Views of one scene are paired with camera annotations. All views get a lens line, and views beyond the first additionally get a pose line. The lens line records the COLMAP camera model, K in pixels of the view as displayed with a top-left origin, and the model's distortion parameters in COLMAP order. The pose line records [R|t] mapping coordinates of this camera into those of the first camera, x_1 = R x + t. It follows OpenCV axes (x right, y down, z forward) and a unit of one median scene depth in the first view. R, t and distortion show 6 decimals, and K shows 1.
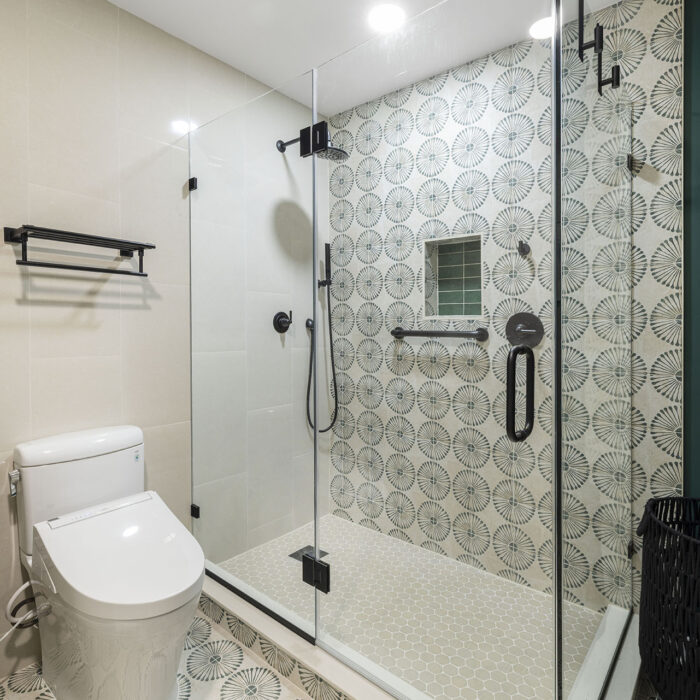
lens RADIAL K [[356.6, 0, 387.7], [0, 356.6, 325.0], [0, 0, 1]] dist [-0.001415, 0.000804]
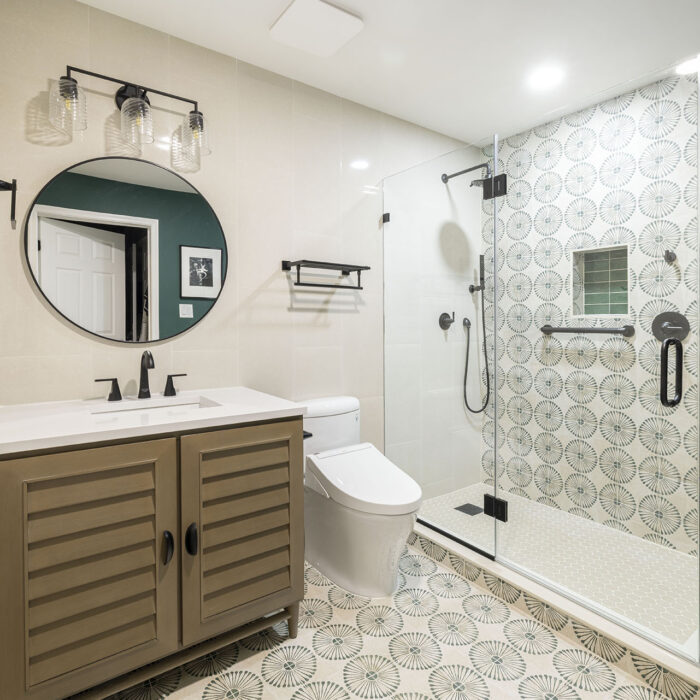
lens RADIAL K [[445.0, 0, 349.4], [0, 445.0, 326.3], [0, 0, 1]] dist [-0.001180, 0.001860]
pose [[0.976581, -0.000472, -0.215152, -0.304938], [0.001600, 0.999986, 0.005065, 0.003139], [0.215146, -0.005291, 0.976567, -0.598782]]
